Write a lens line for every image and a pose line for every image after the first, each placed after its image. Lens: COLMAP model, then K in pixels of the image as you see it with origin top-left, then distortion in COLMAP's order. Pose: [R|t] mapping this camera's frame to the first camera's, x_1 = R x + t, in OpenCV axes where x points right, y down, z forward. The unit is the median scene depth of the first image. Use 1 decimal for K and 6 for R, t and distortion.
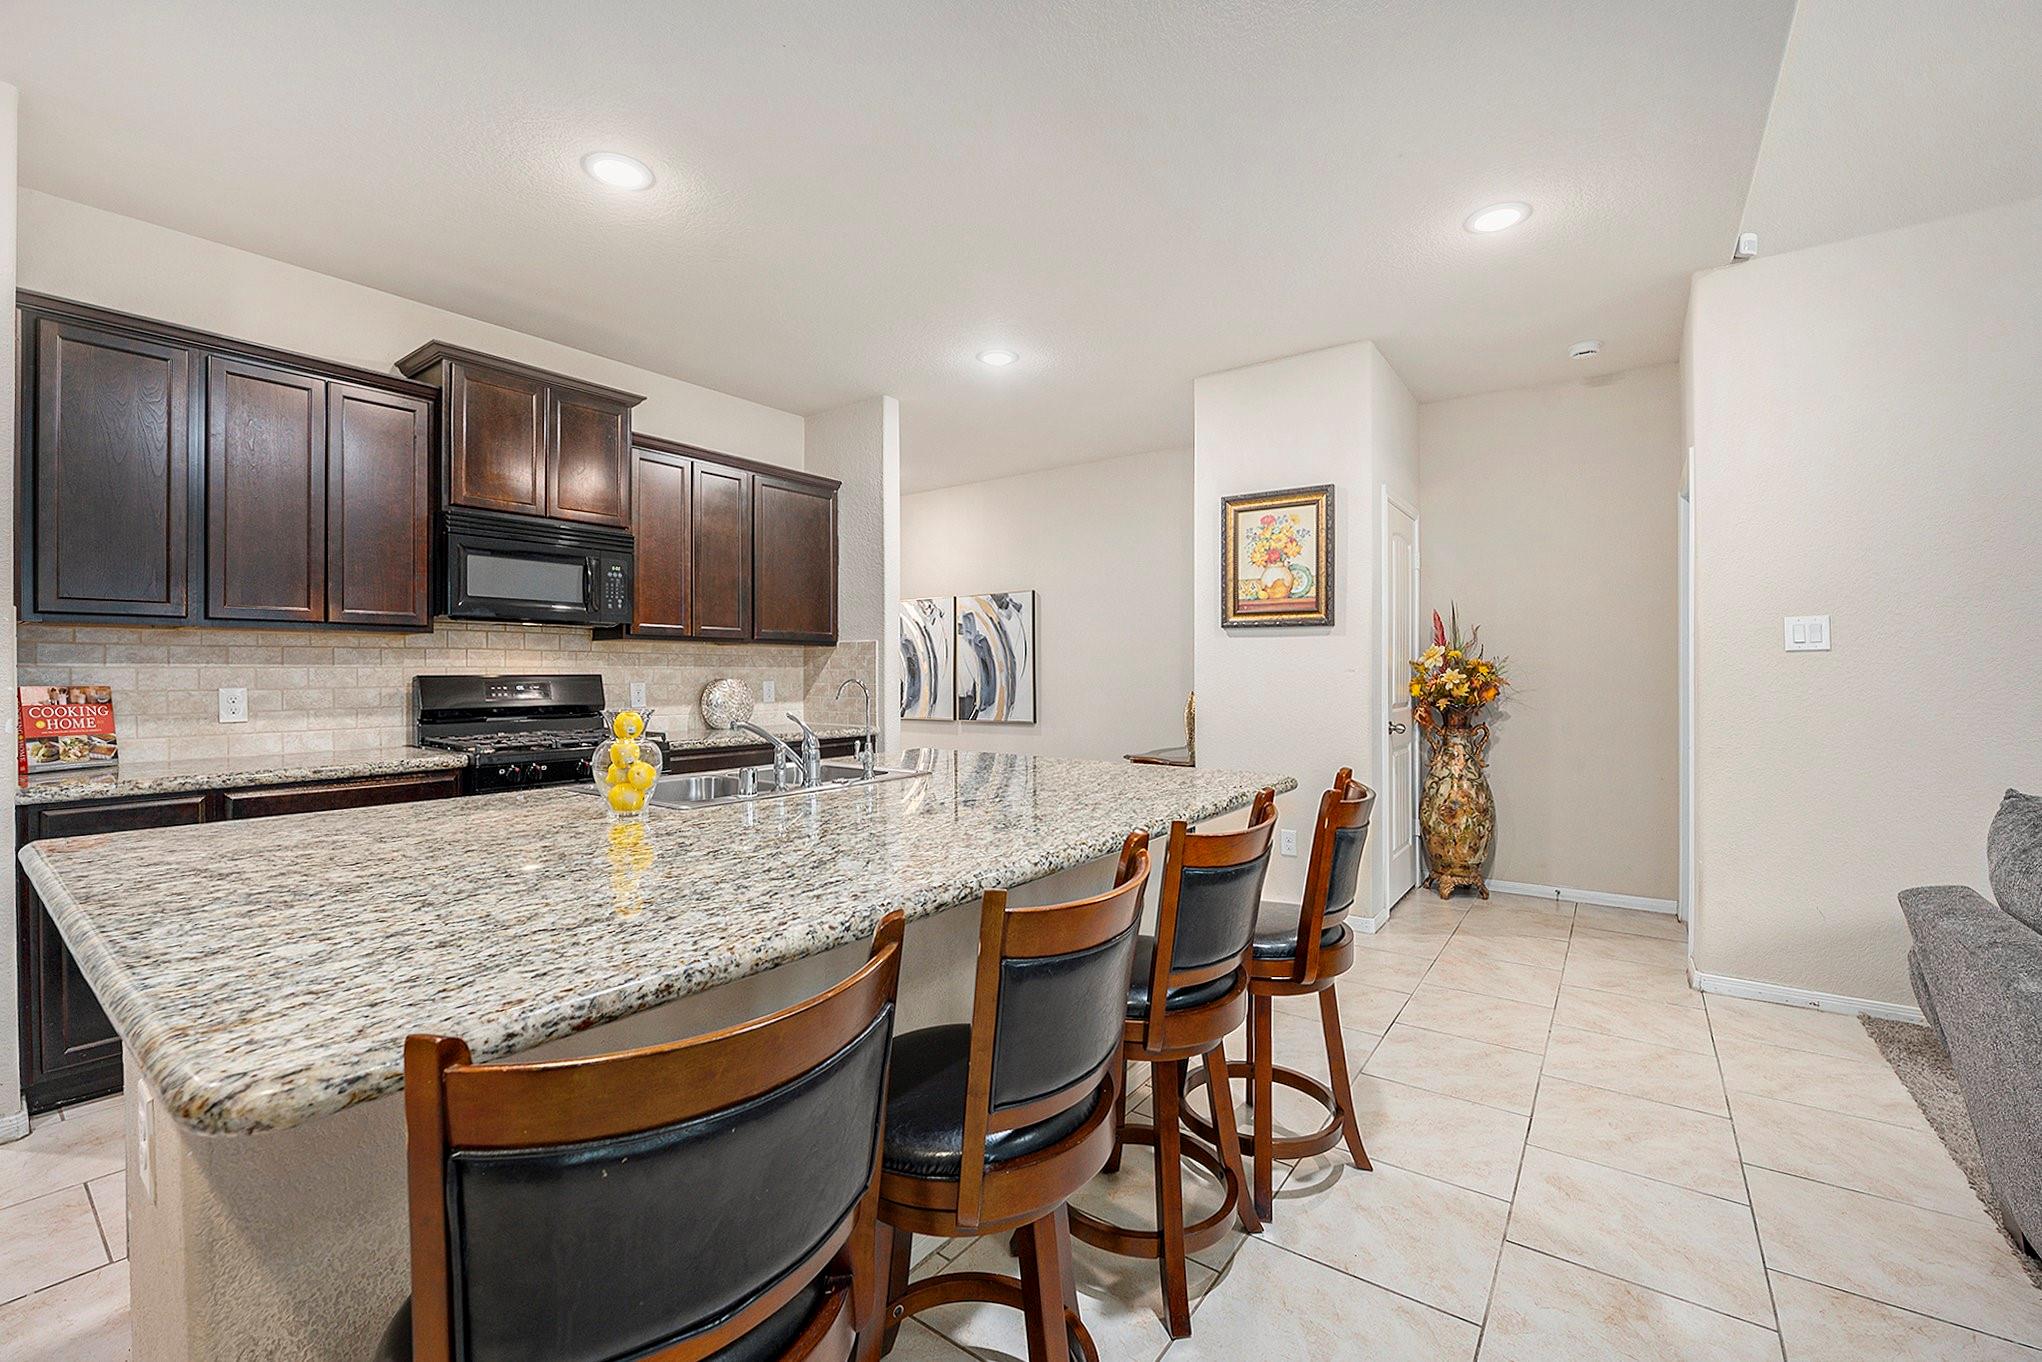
lens RADIAL K [[822.8, 0, 1015.1], [0, 822.8, 671.3], [0, 0, 1]] dist [-0.020725, -0.000621]
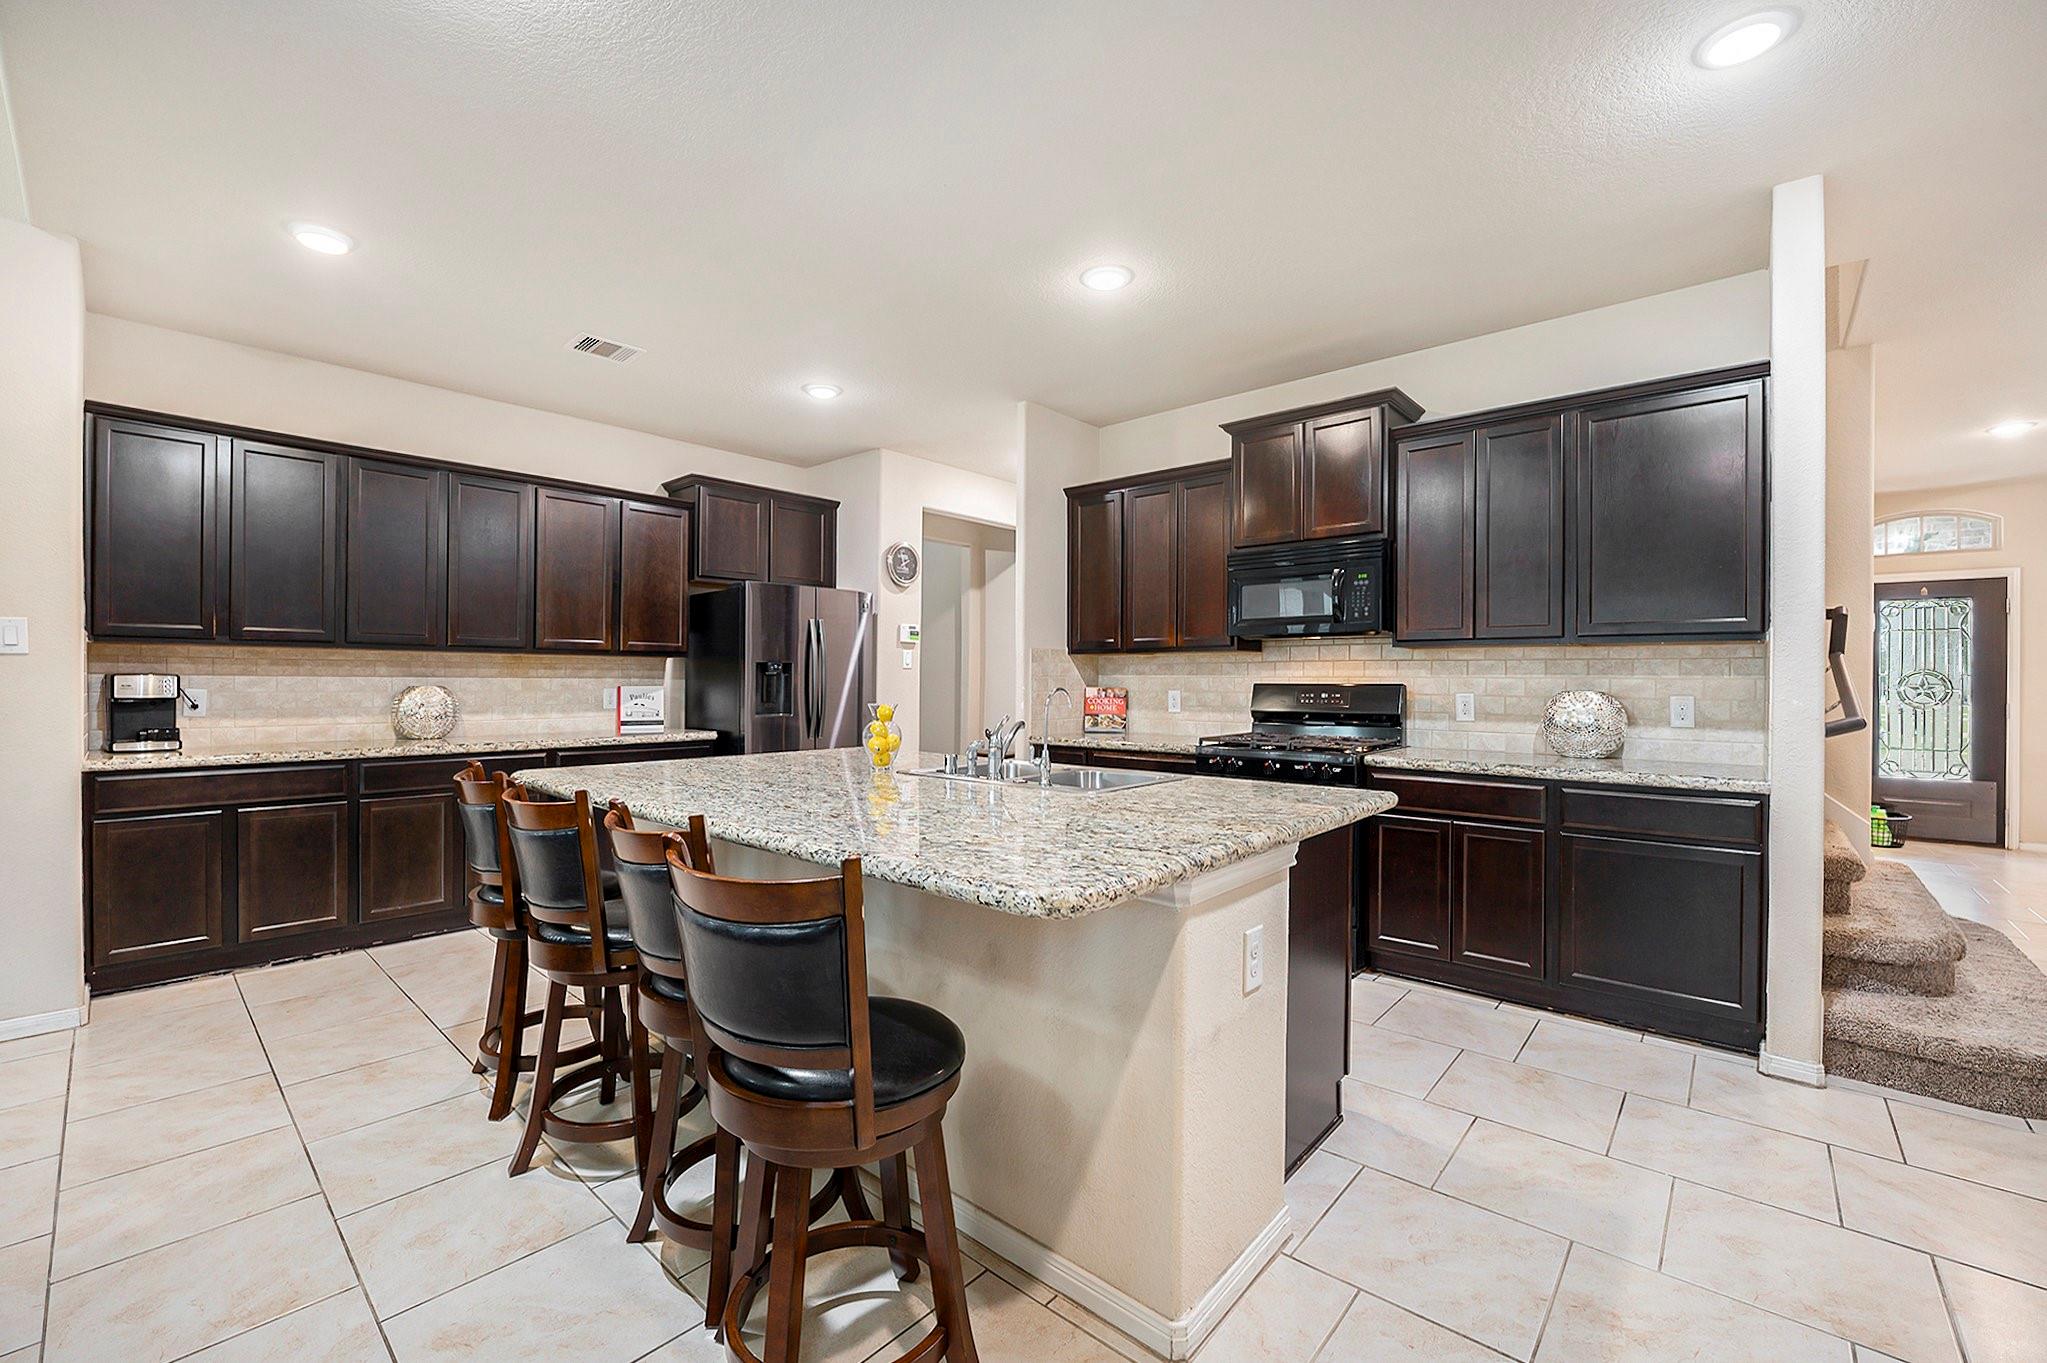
lens RADIAL K [[824.8, 0, 1017.6], [0, 824.8, 671.8], [0, 0, 1]] dist [-0.020725, -0.000621]
pose [[-0.084488, -0.009169, -0.996382, 0.456765], [-0.002832, 0.999956, -0.008961, -0.000249], [0.996420, 0.002064, -0.084510, 0.578716]]
